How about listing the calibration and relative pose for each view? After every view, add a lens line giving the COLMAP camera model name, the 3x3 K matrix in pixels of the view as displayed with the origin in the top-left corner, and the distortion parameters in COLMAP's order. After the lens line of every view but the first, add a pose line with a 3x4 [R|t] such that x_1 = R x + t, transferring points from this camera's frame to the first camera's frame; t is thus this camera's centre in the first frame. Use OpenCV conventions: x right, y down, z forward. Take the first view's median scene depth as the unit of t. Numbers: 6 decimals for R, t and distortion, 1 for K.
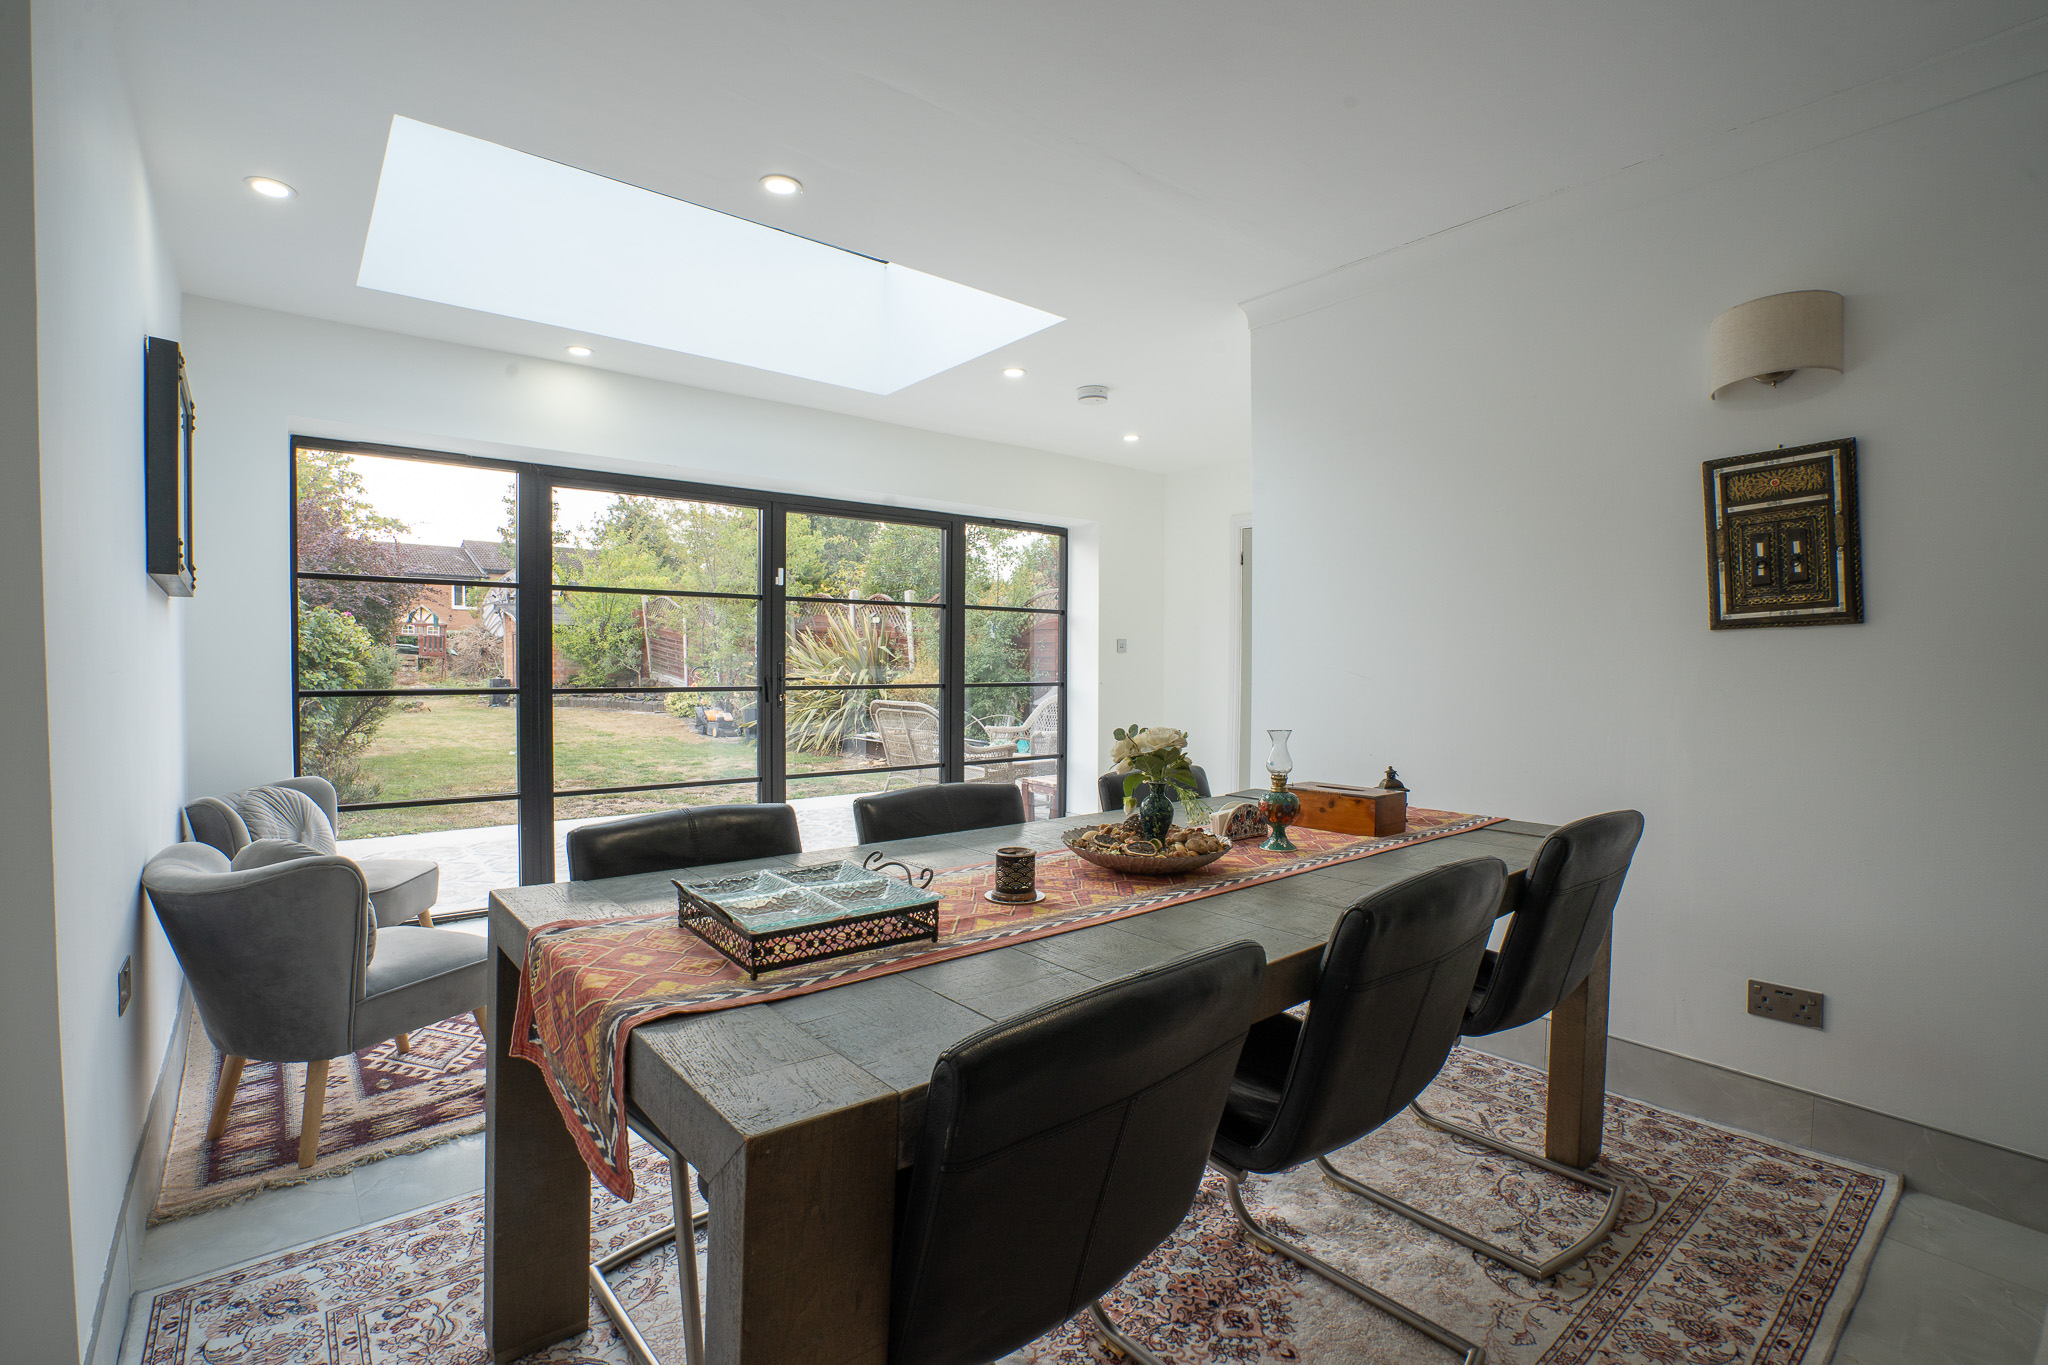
lens RADIAL K [[949.7, 0, 1024.1], [0, 949.7, 692.0], [0, 0, 1]] dist [-0.043508, 0.000792]
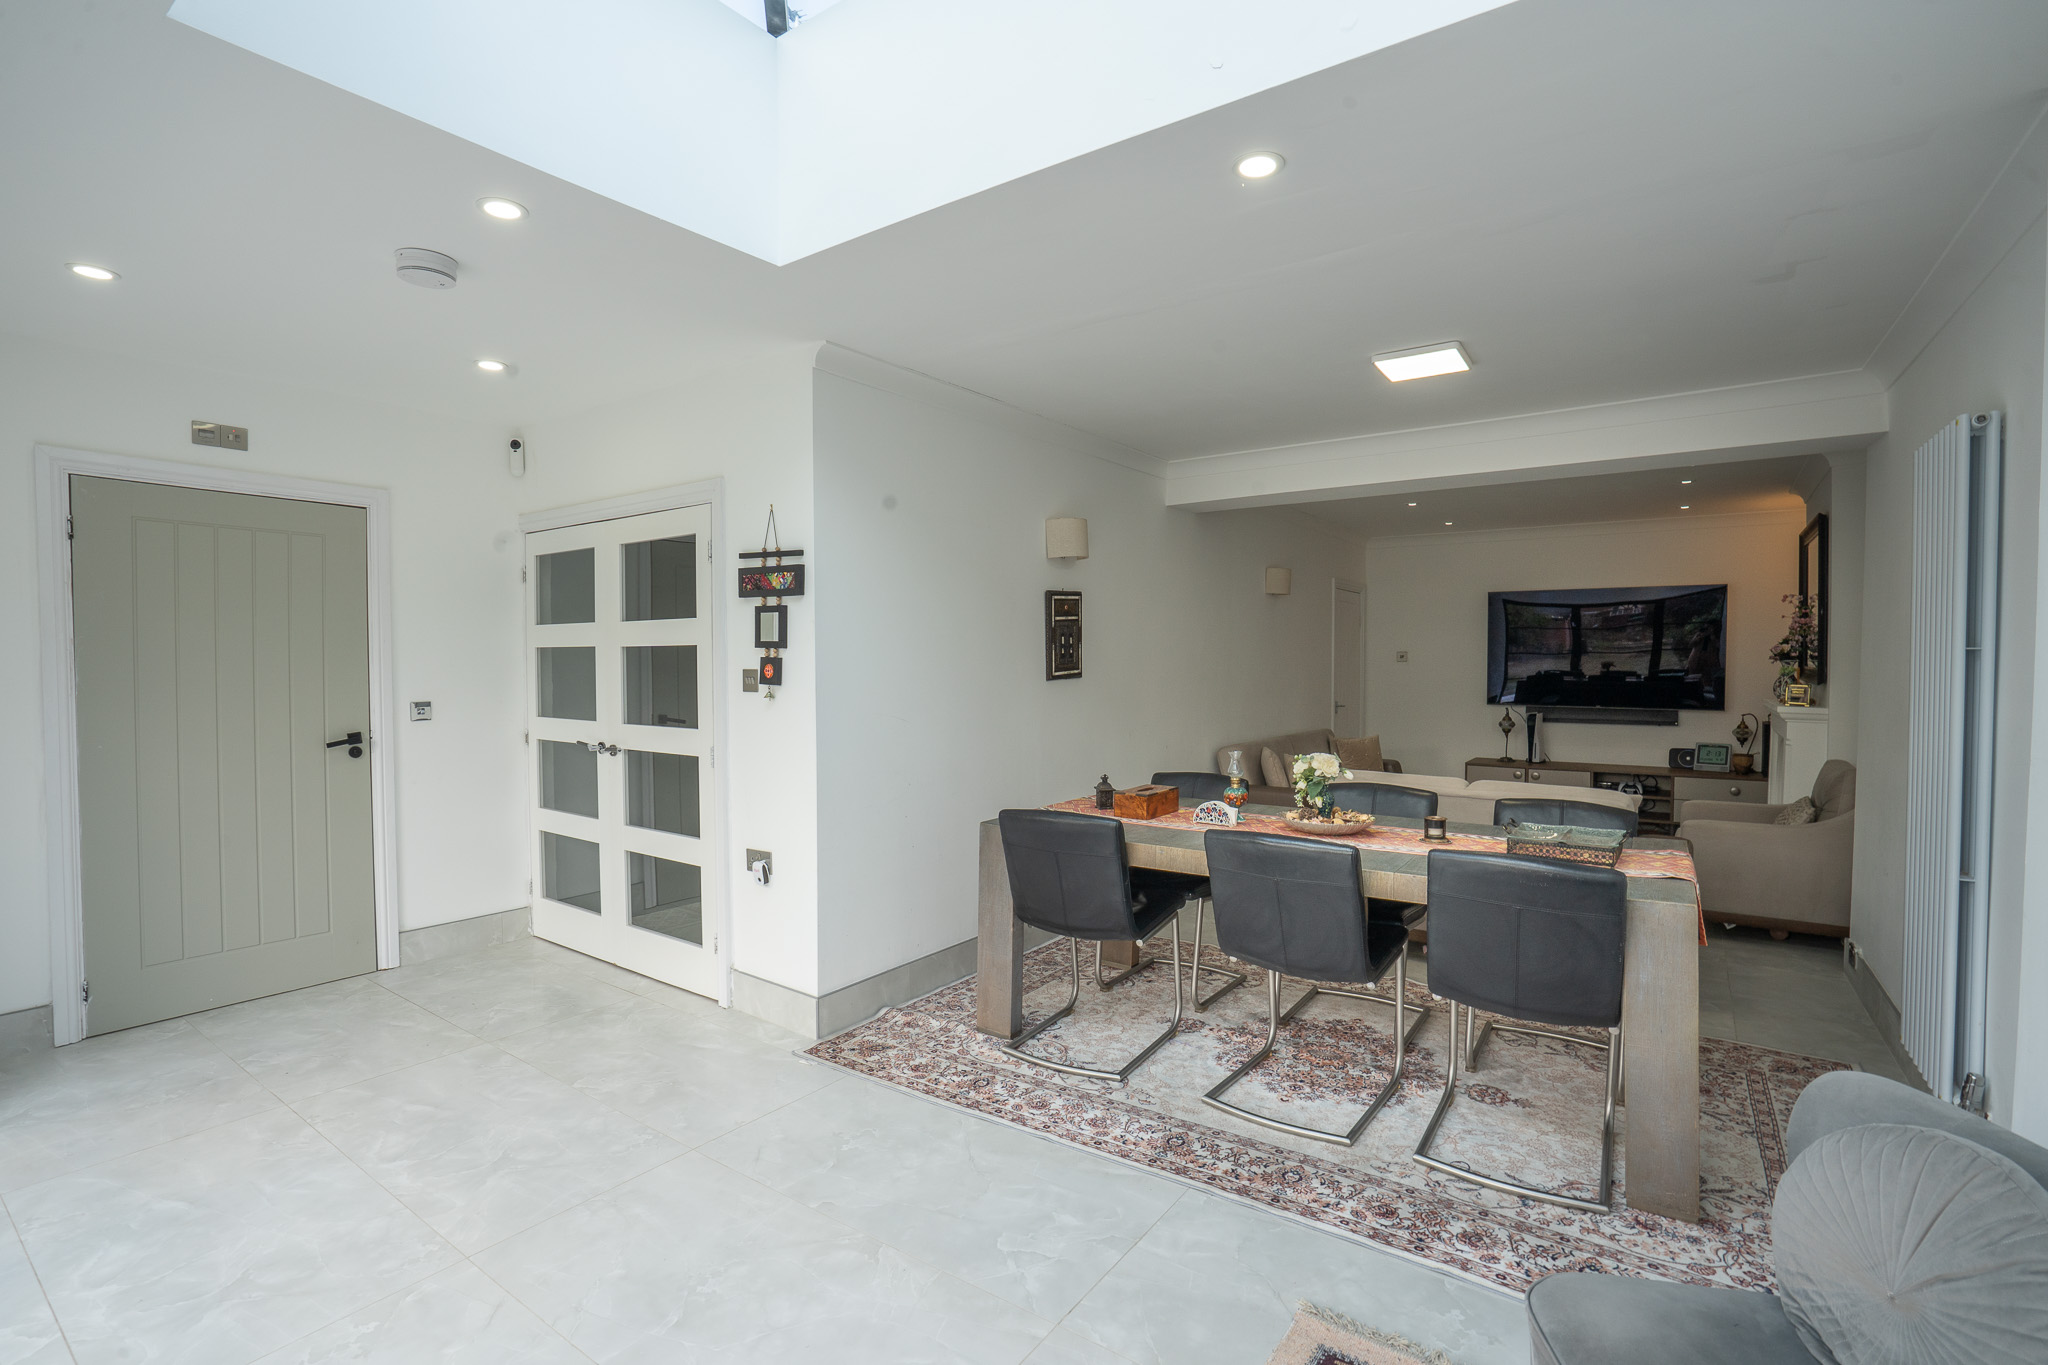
lens RADIAL K [[949.7, 0, 1024.1], [0, 949.7, 692.0], [0, 0, 1]] dist [-0.043508, 0.000792]
pose [[-0.268024, -0.036686, 0.962714, -0.510206], [0.026263, 0.998625, 0.045366, -0.061664], [-0.963054, 0.037443, -0.266692, 0.725115]]
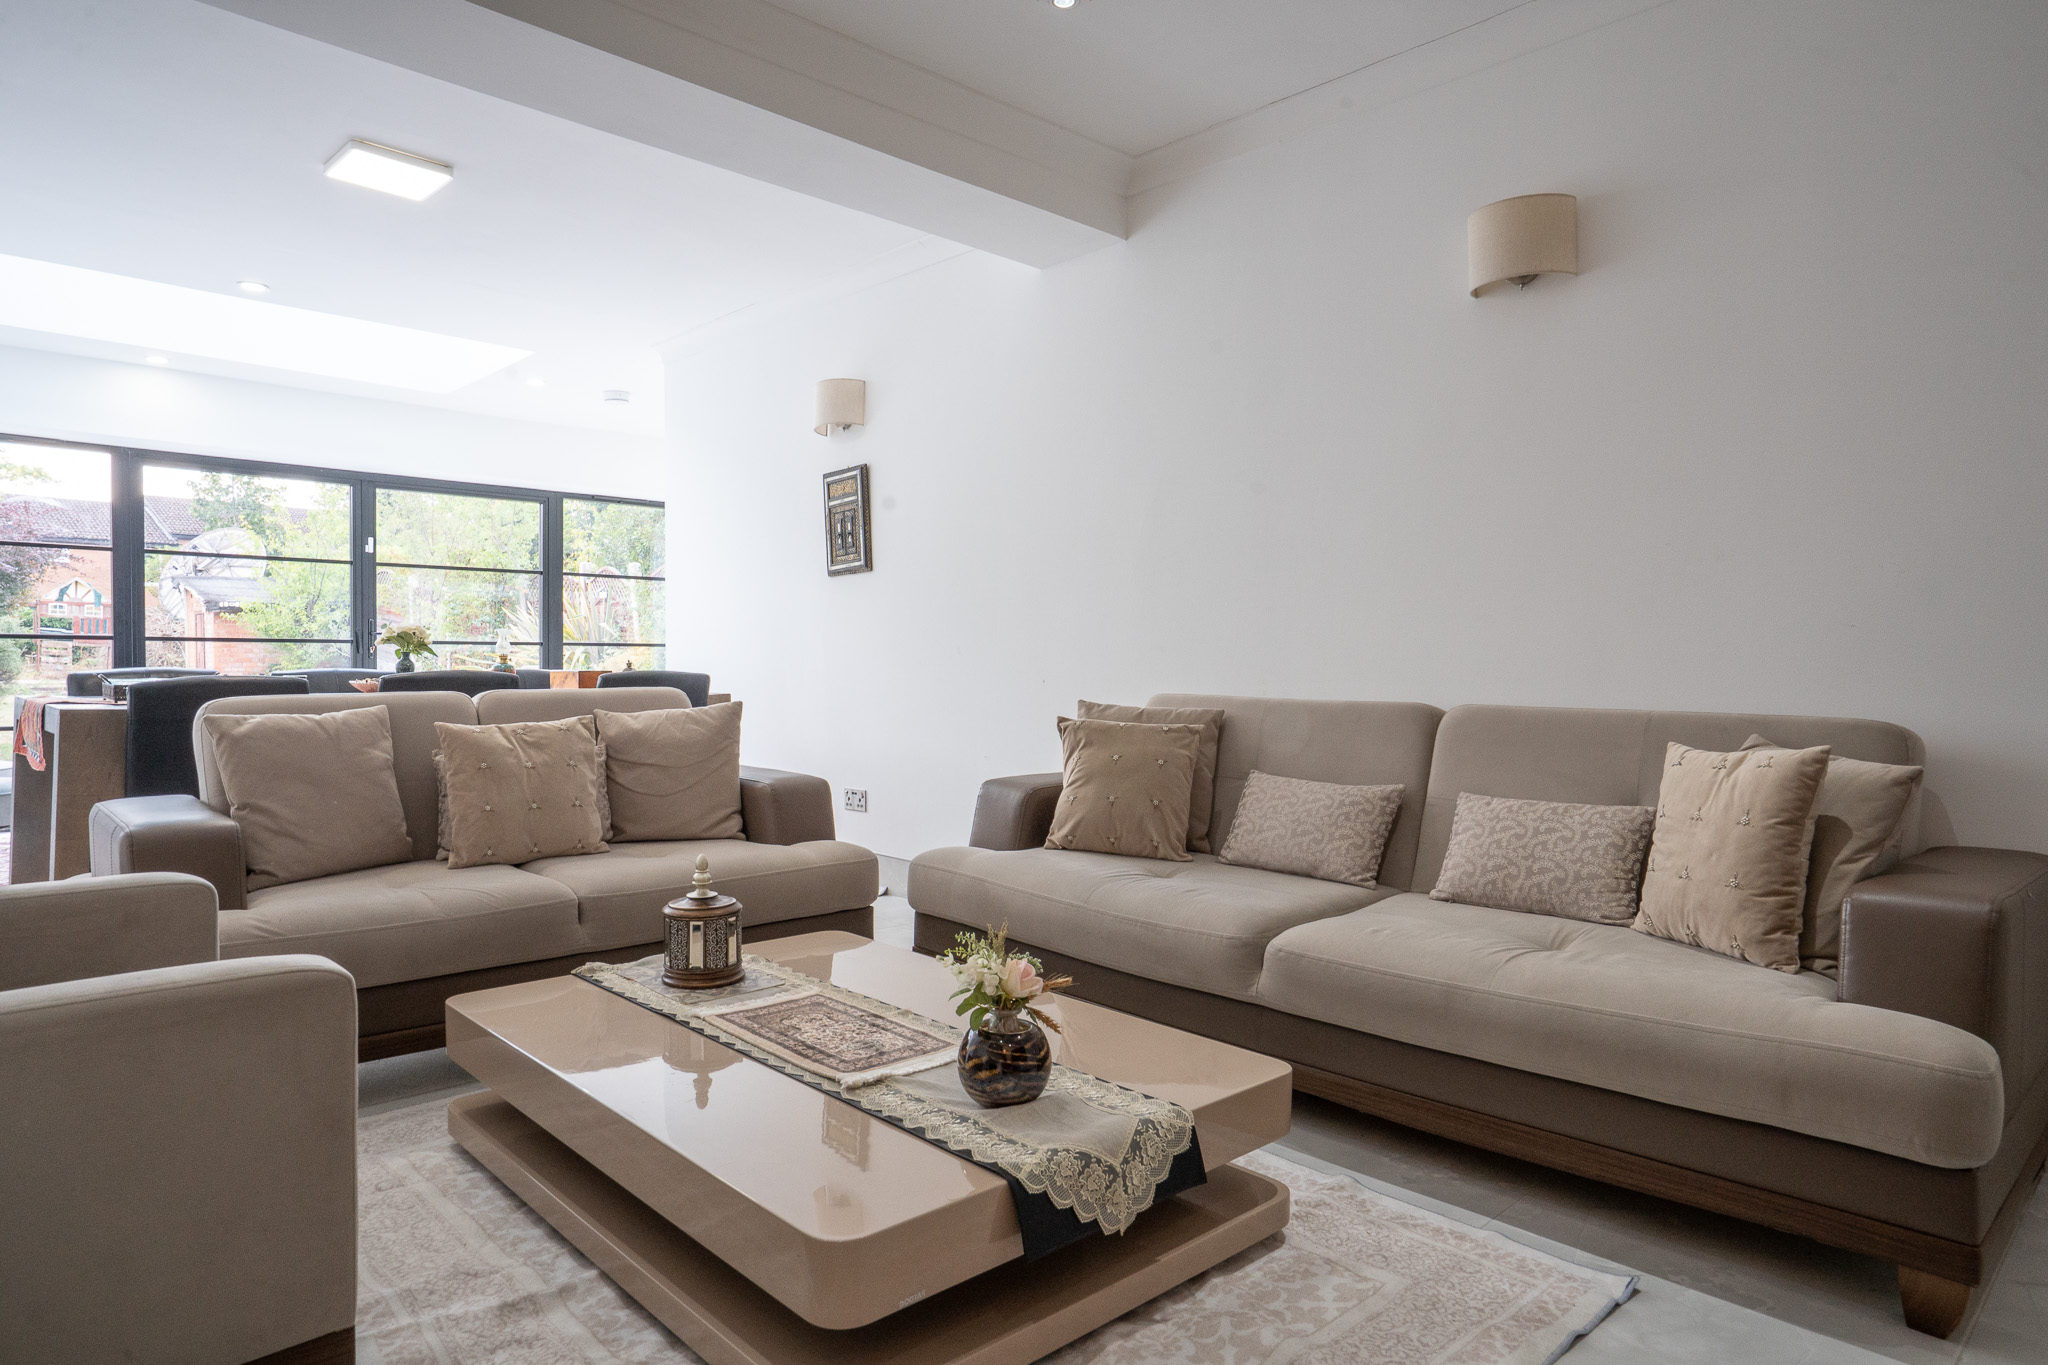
lens RADIAL K [[1204.5, 0, 1024.0], [0, 1204.5, 682.5], [0, 0, 1]] dist [0.001719, 0.001742]
pose [[0.996459, -0.004101, 0.083980, 0.422948], [0.005109, 0.999917, -0.011796, 0.069063], [-0.083925, 0.012183, 0.996398, -0.541864]]
